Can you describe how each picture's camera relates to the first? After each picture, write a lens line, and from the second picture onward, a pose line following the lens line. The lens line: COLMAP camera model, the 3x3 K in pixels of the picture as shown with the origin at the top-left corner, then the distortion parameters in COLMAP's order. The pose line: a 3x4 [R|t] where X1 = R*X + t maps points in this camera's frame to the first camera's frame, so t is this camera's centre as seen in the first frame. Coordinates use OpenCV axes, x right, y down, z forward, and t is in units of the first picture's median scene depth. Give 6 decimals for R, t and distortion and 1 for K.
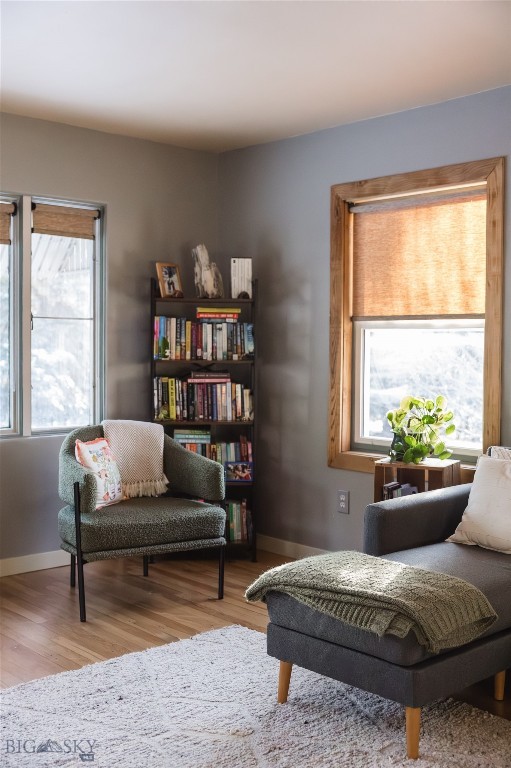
lens RADIAL K [[896.2, 0, 255.5], [0, 896.2, 384.0], [0, 0, 1]] dist [-0.004625, -0.001487]
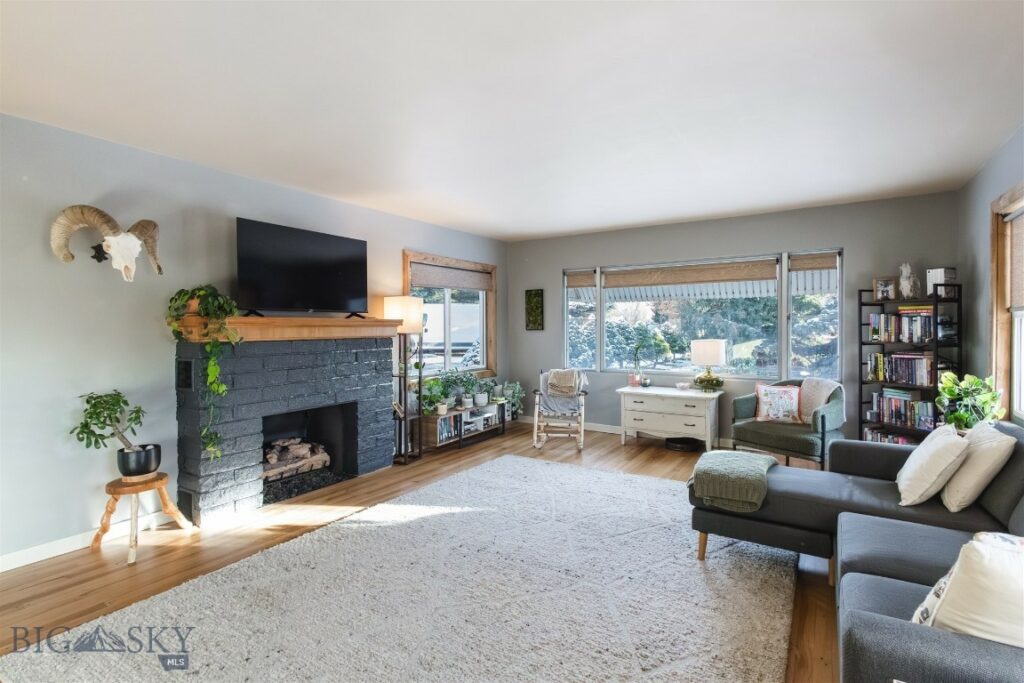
lens RADIAL K [[483.7, 0, 512.0], [0, 483.7, 341.5], [0, 0, 1]] dist [-0.000208, -0.000182]
pose [[0.258292, 0.014748, -0.965954, 0.536312], [-0.033609, 0.999415, 0.006271, -0.011622], [0.965482, 0.030845, 0.258637, 0.185532]]
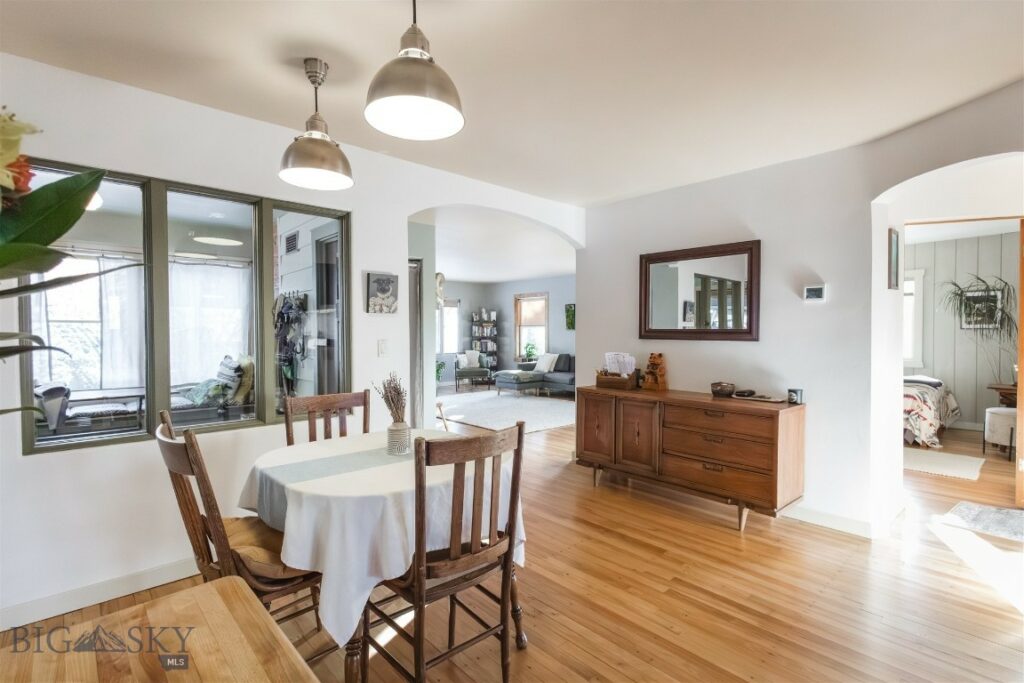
lens RADIAL K [[483.7, 0, 512.0], [0, 483.7, 341.5], [0, 0, 1]] dist [-0.000208, -0.000182]
pose [[0.999843, -0.010344, 0.014394, 0.036639], [0.010647, 0.999720, -0.021135, 0.046212], [-0.014171, 0.021285, 0.999673, -1.232427]]
